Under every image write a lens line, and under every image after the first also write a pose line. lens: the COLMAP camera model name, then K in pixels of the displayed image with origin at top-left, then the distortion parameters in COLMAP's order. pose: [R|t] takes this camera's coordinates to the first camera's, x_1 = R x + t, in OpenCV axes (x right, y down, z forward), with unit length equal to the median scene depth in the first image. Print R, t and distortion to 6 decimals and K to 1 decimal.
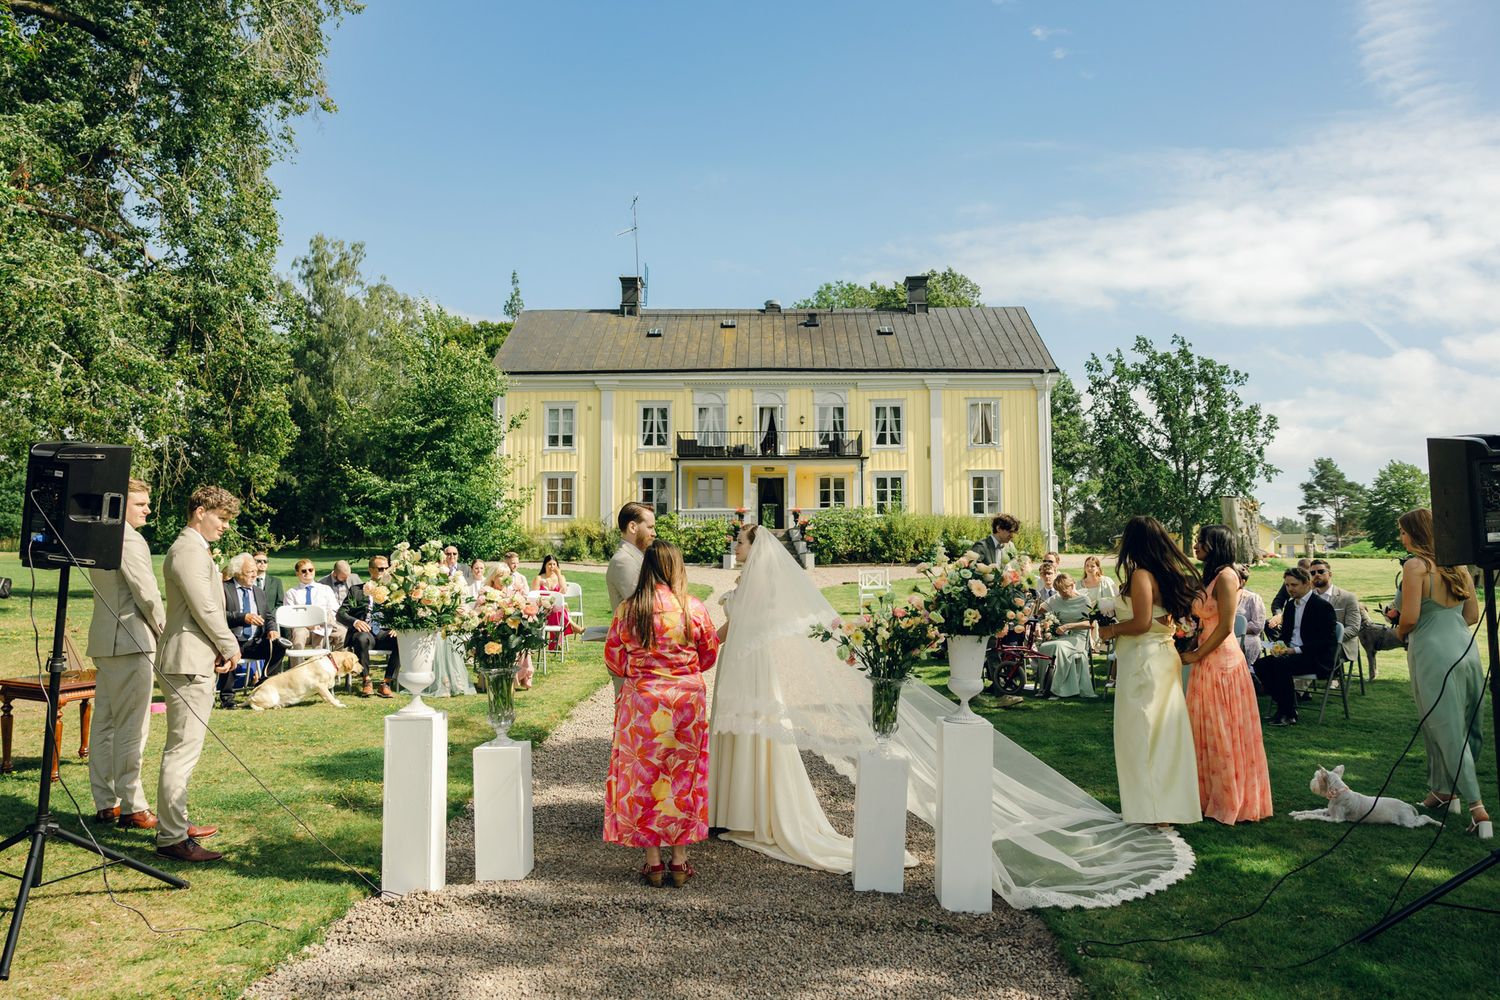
lens RADIAL K [[1053.3, 0, 760.3], [0, 1053.3, 526.5], [0, 0, 1]] dist [0.008687, -0.000446]
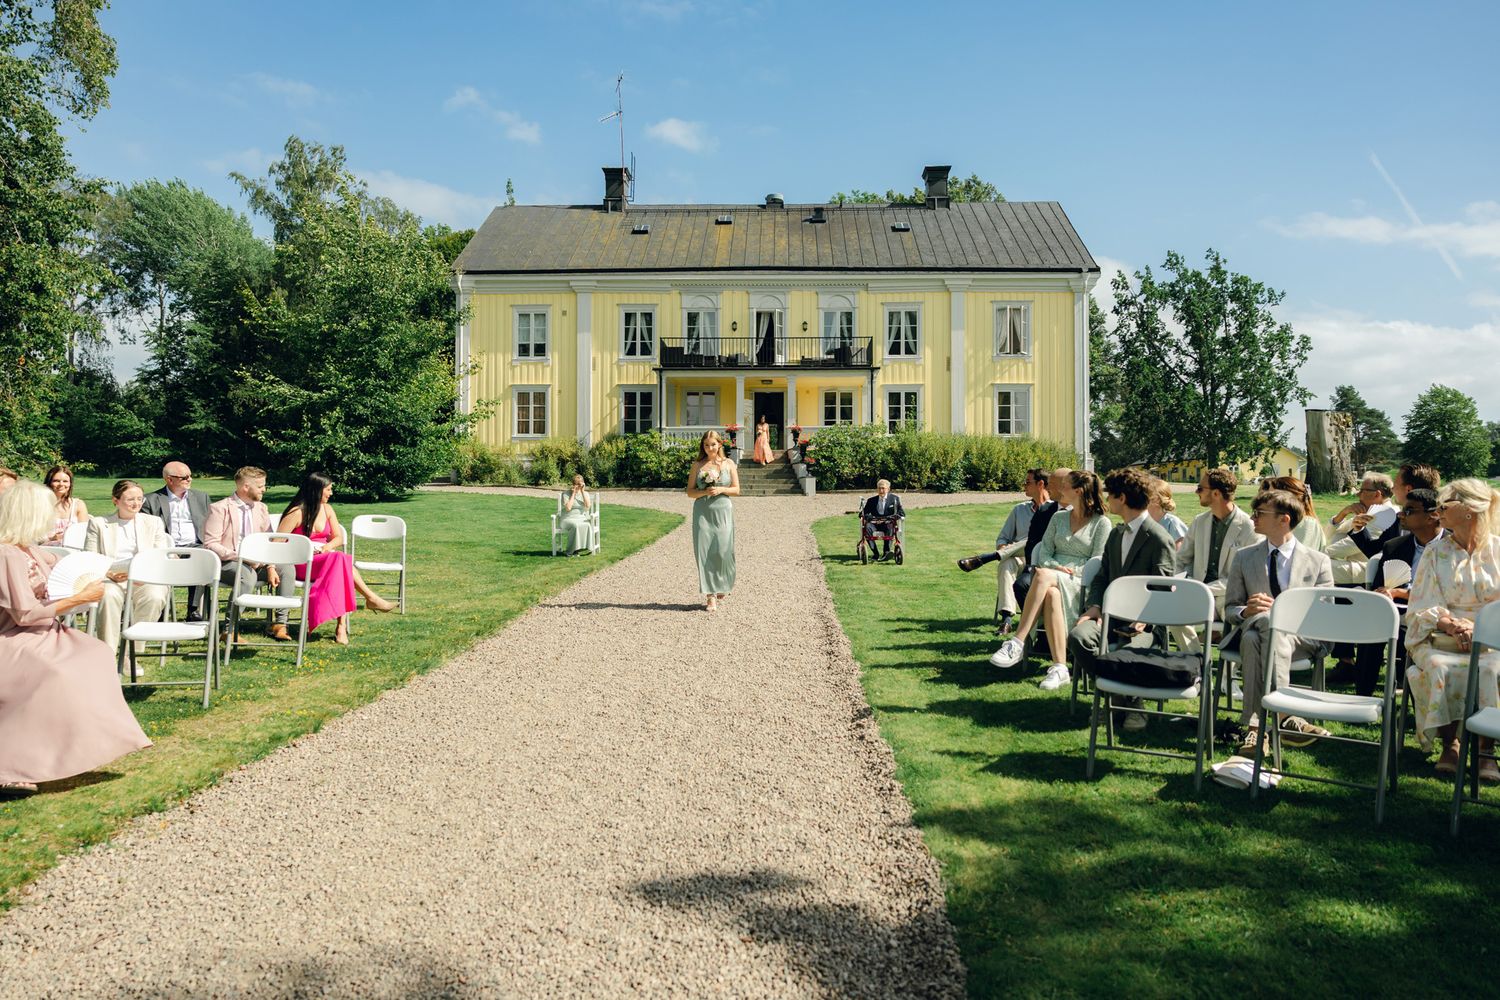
lens RADIAL K [[1053.3, 0, 749.3], [0, 1053.3, 510.4], [0, 0, 1]] dist [0.008687, -0.000446]
pose [[0.999736, 0.004385, -0.022544, 0.013866], [-0.003152, 0.998513, 0.054425, 0.004560], [0.022749, -0.054339, 0.998263, 0.110871]]
